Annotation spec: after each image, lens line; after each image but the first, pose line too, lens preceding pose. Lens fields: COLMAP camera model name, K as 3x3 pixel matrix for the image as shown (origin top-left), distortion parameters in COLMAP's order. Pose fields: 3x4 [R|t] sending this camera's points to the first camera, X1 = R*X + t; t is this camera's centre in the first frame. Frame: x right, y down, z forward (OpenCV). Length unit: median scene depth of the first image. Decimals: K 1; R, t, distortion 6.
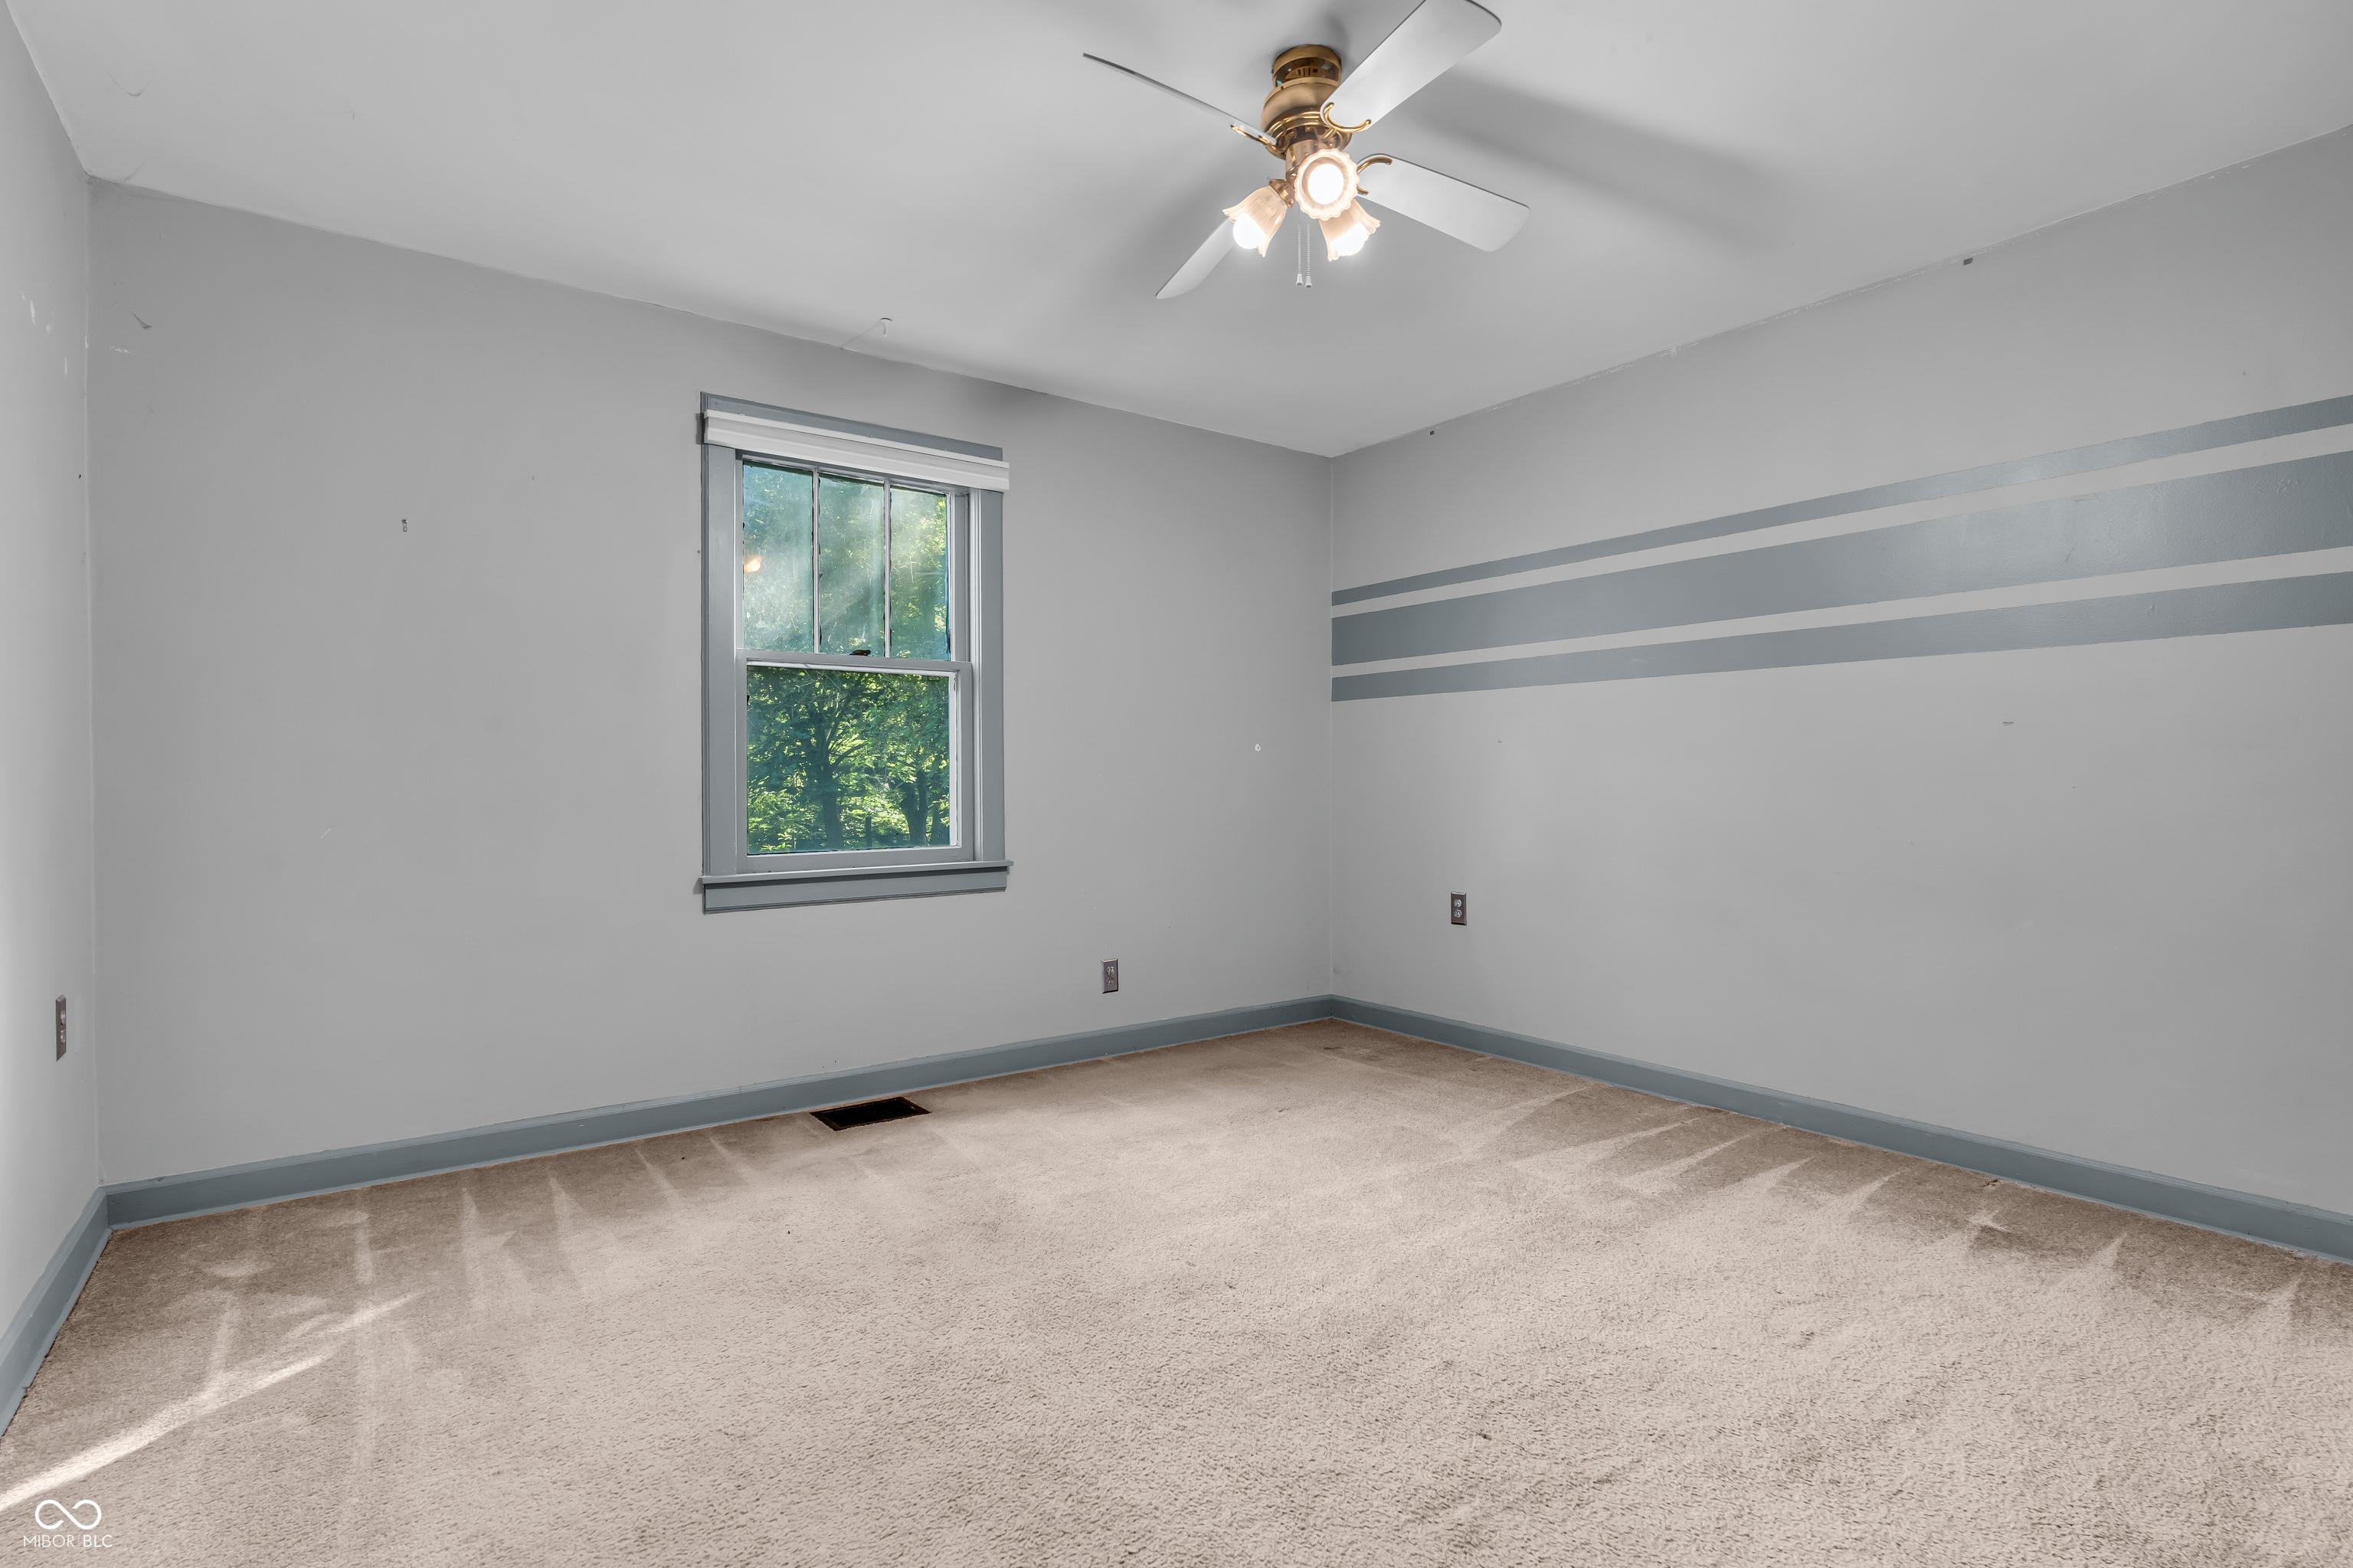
lens RADIAL K [[1169.6, 0, 1188.7], [0, 1169.6, 772.1], [0, 0, 1]] dist [-0.005549, 0.000055]
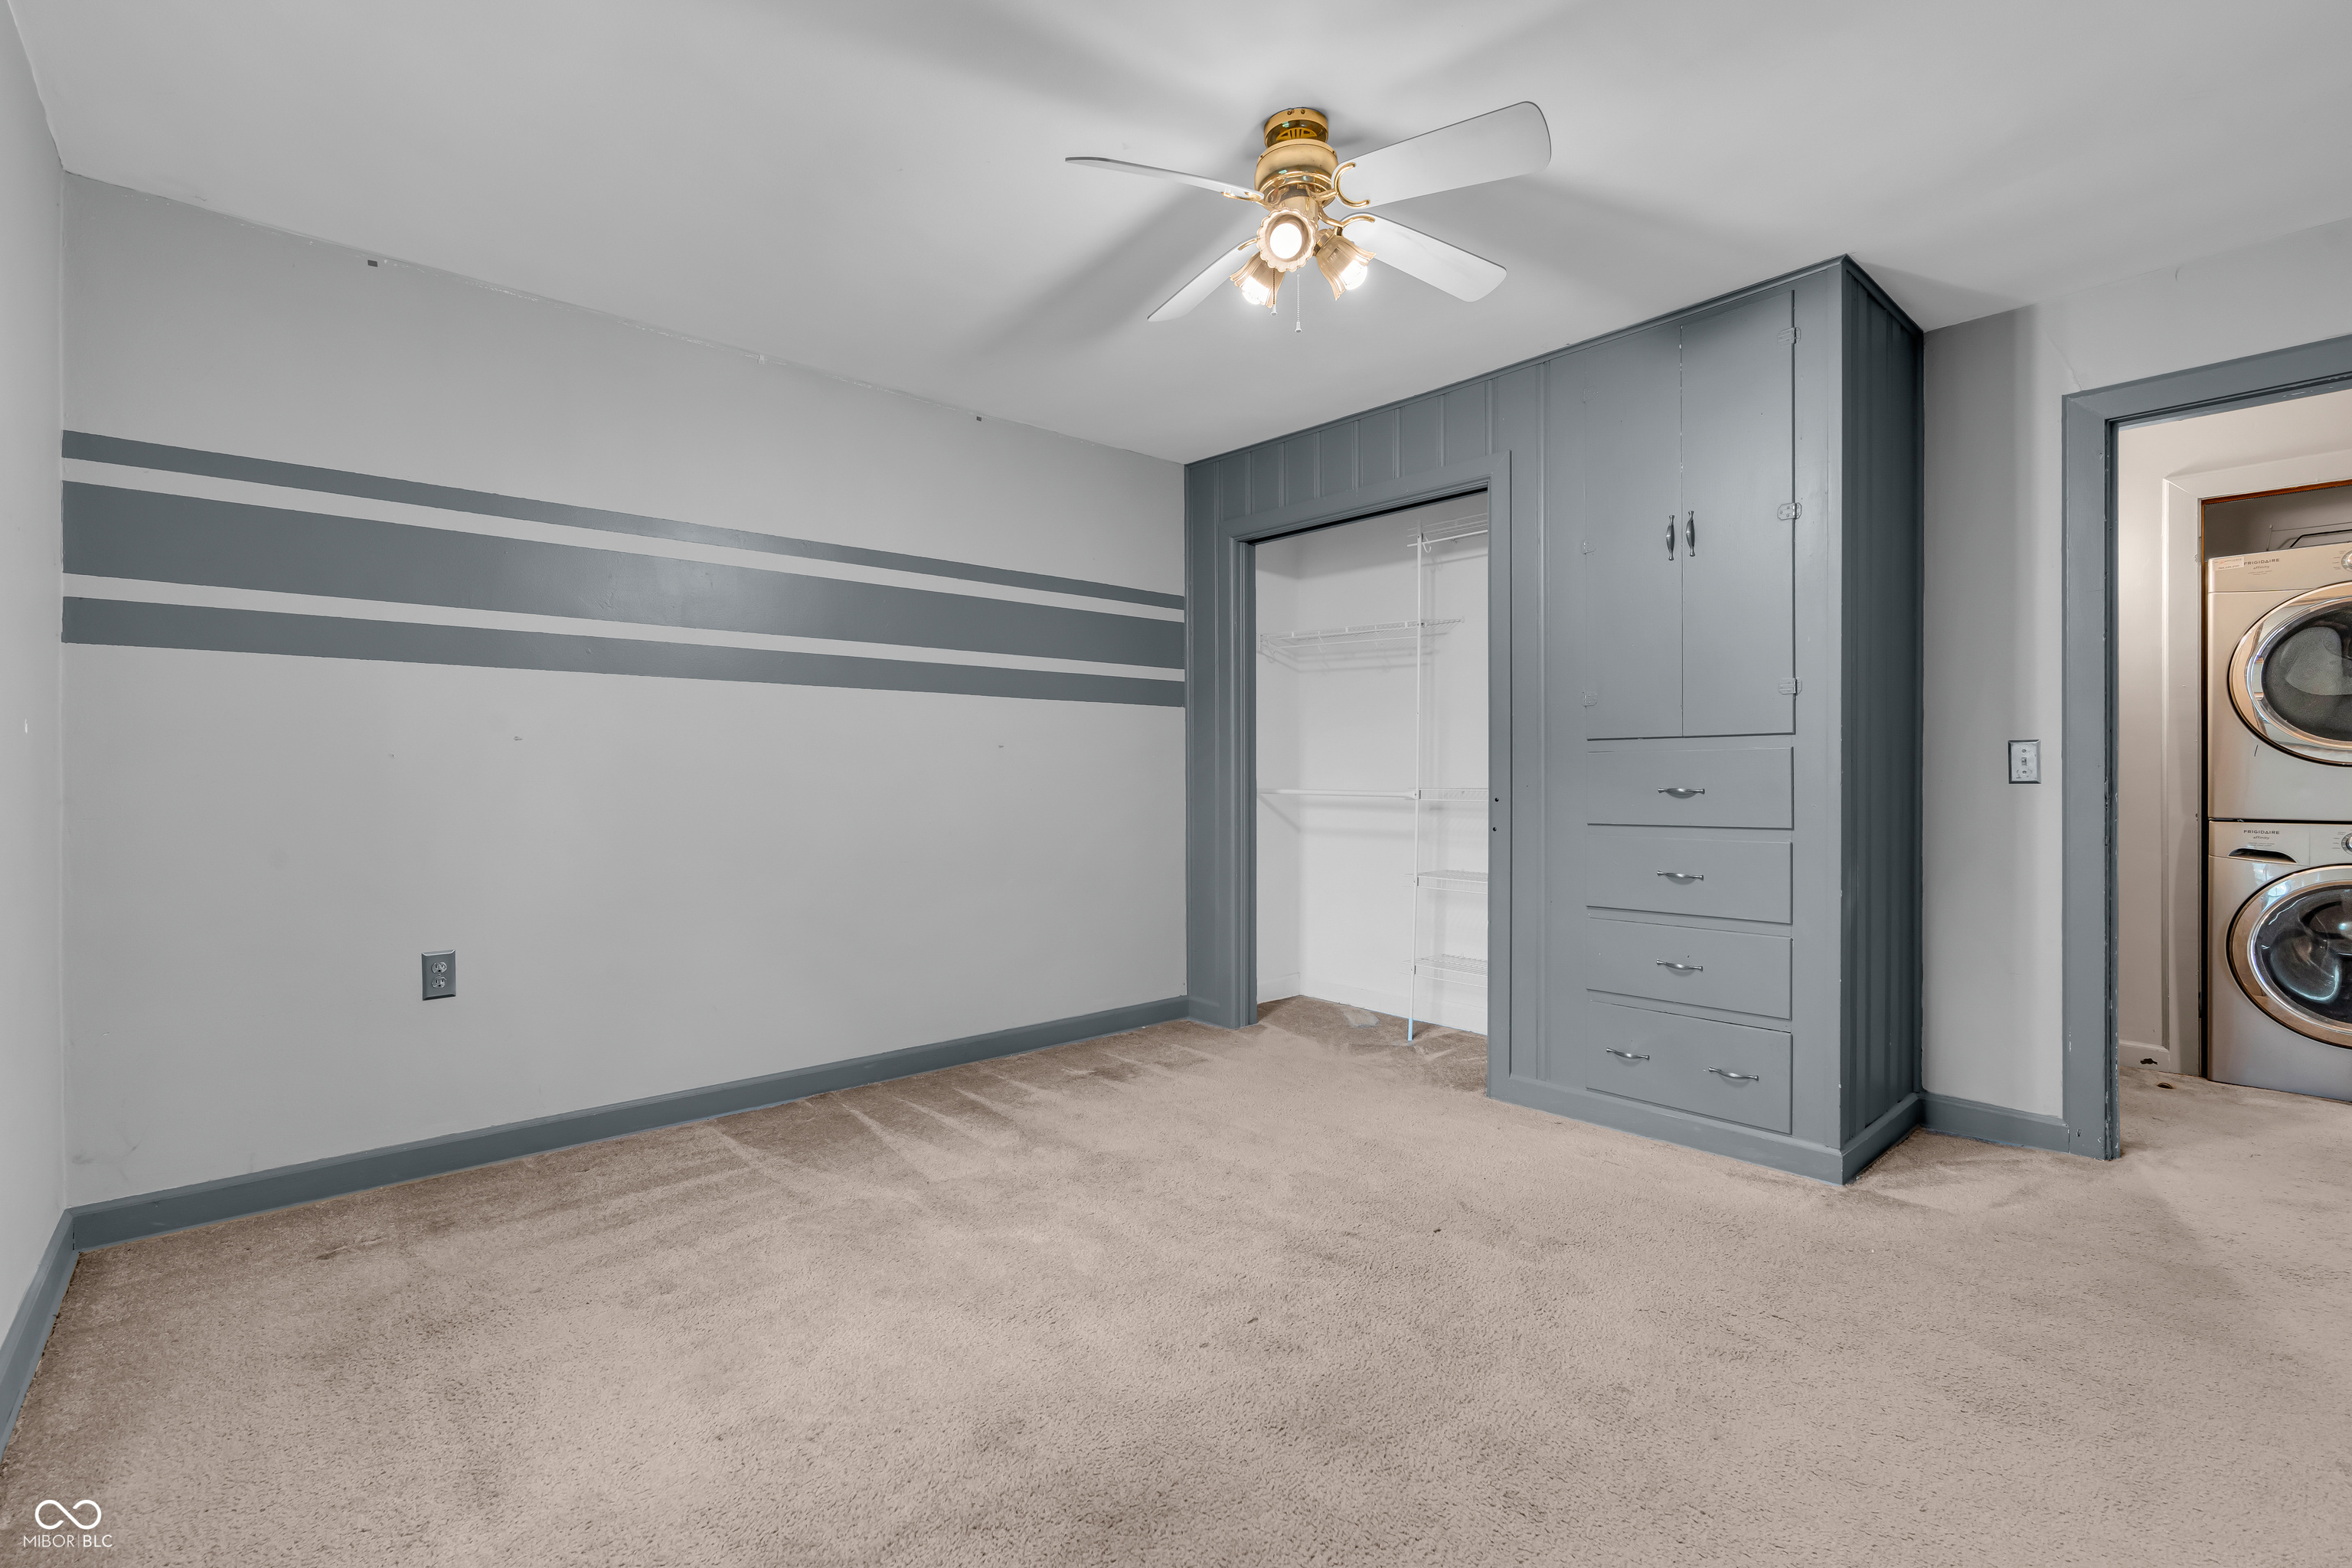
lens RADIAL K [[1058.6, 0, 1178.2], [0, 1058.6, 782.1], [0, 0, 1]] dist [-0.004861, 0.000627]
pose [[-0.110001, 0.000185, 0.993931, -0.606830], [0.001714, 0.999999, 0.000004, 0.003036], [-0.993930, 0.001705, -0.110001, 0.867027]]
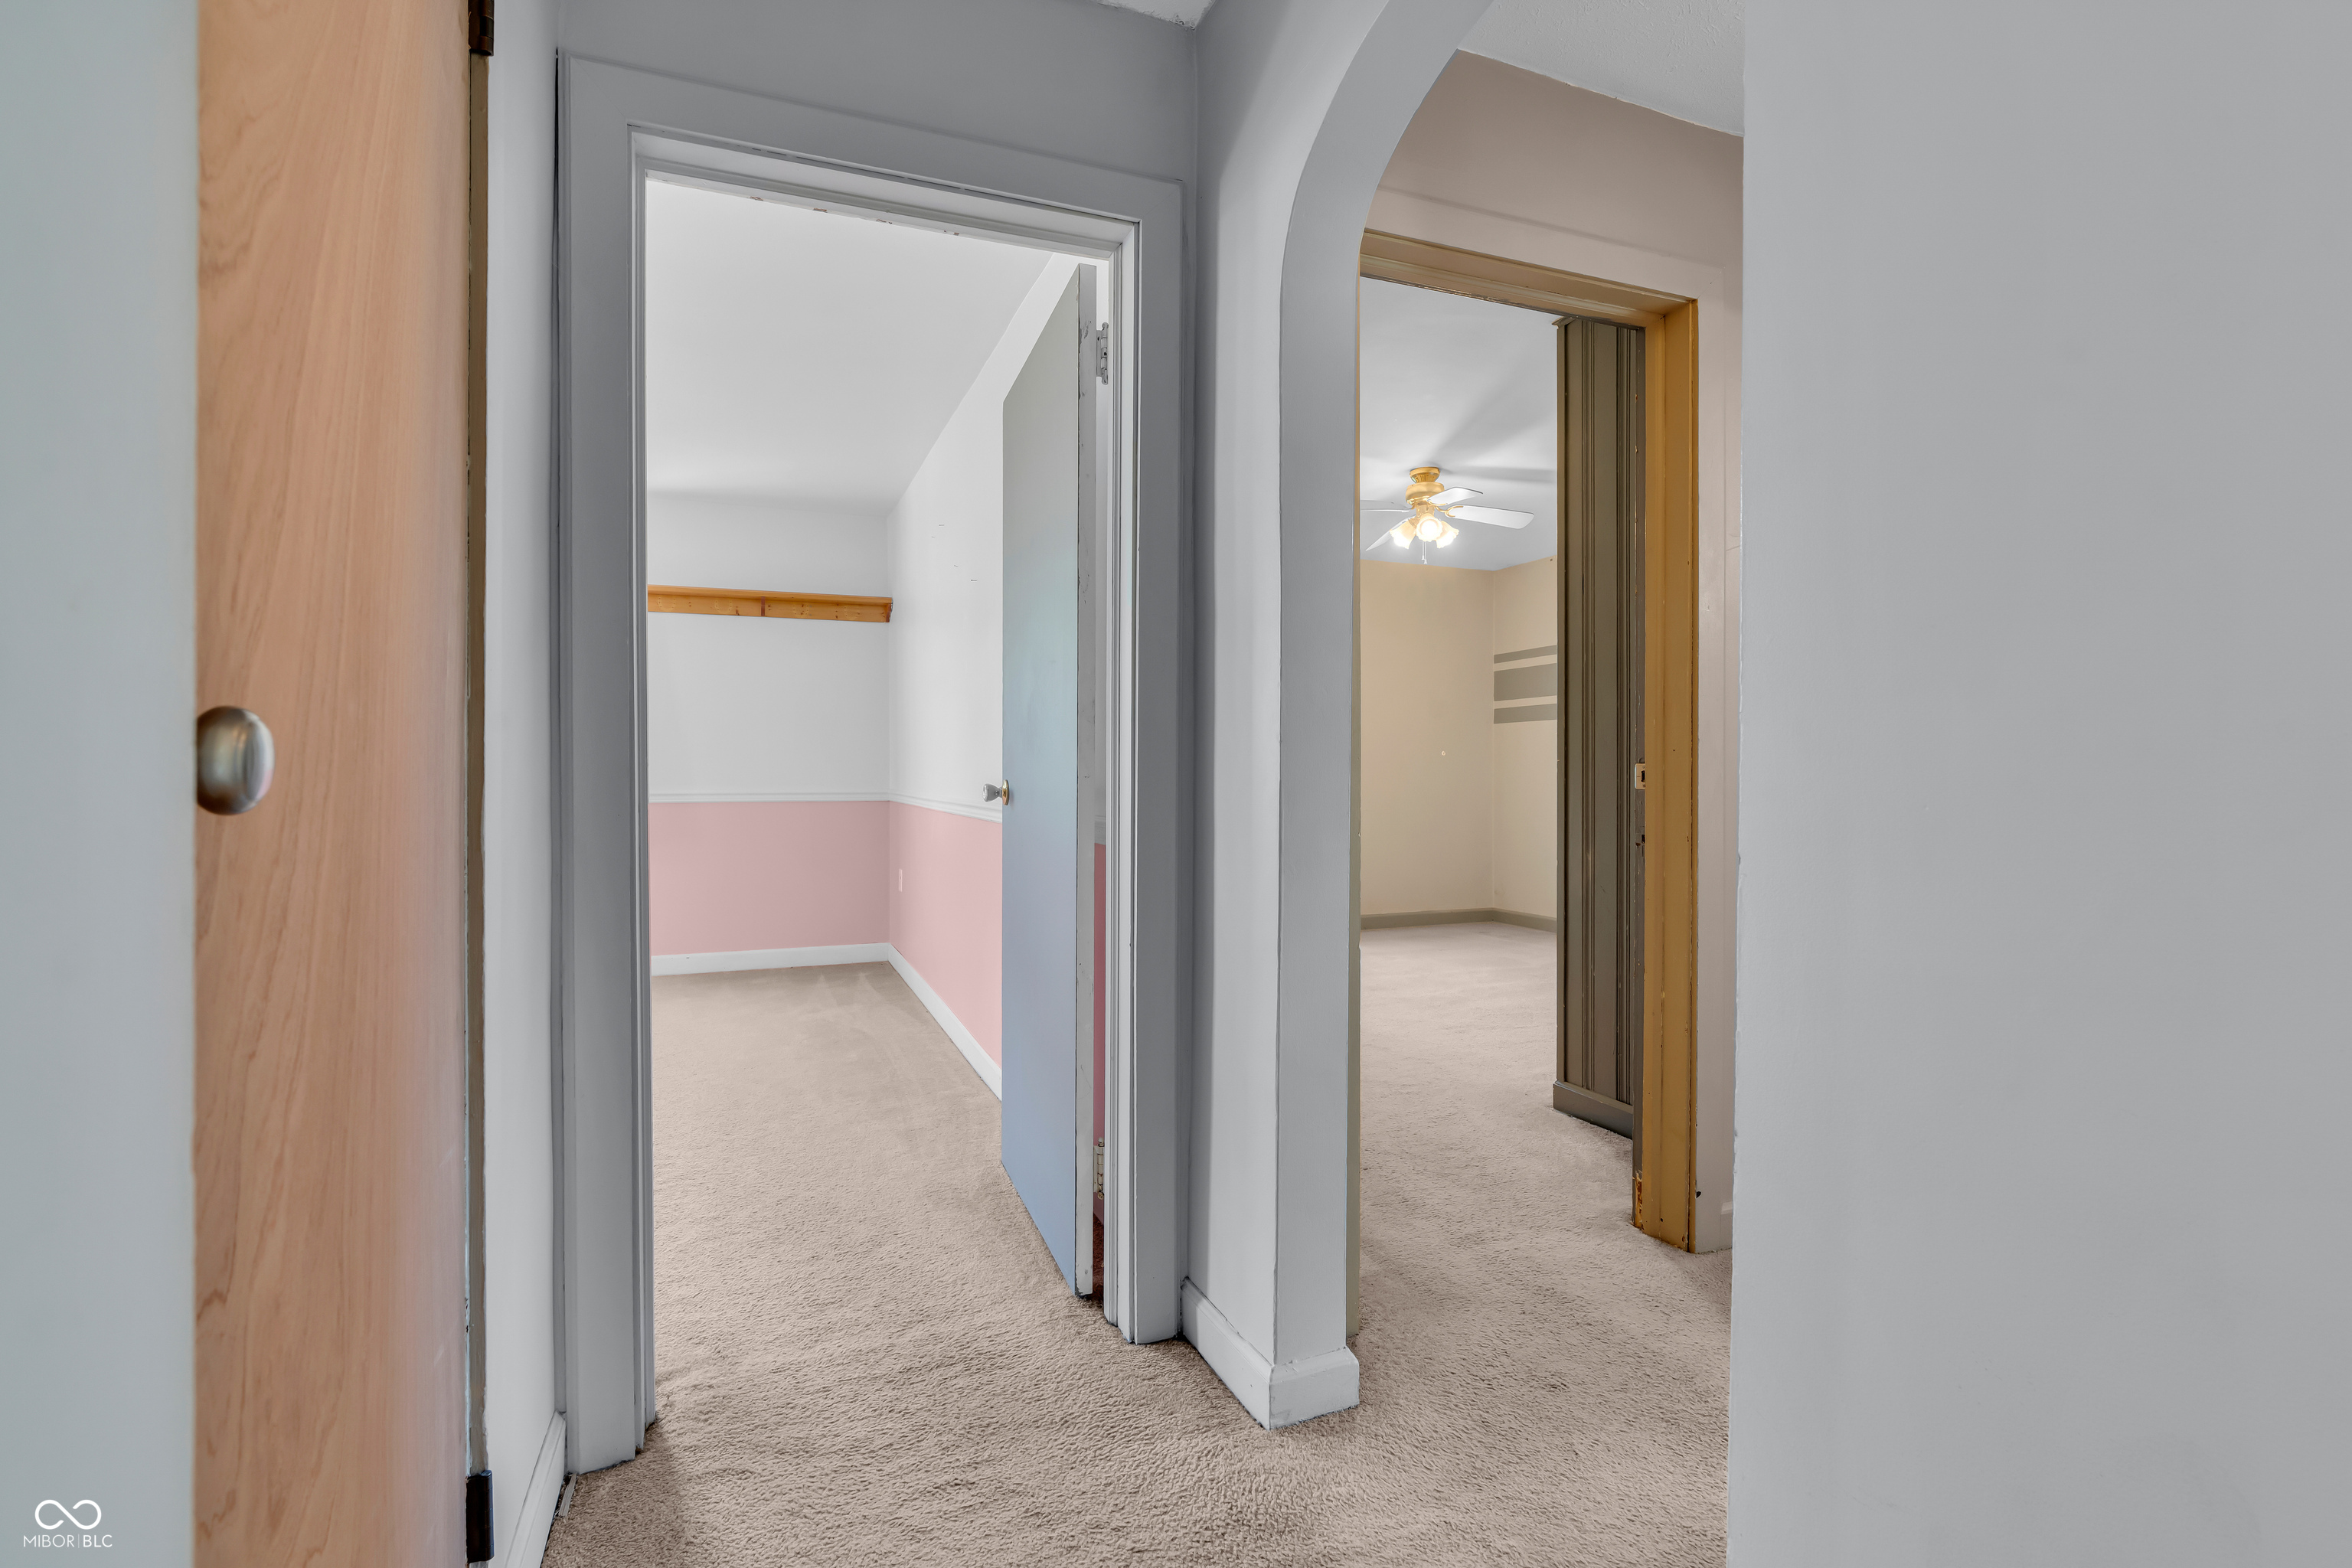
lens RADIAL K [[1094.3, 0, 1176.0], [0, 1094.3, 784.0], [0, 0, 1]] dist [-0.004889, 0.001224]
pose [[0.972029, 0.013583, -0.234468, 0.083046], [-0.013743, 0.999905, 0.000952, 0.037668], [0.234459, 0.002297, 0.972123, -0.816768]]
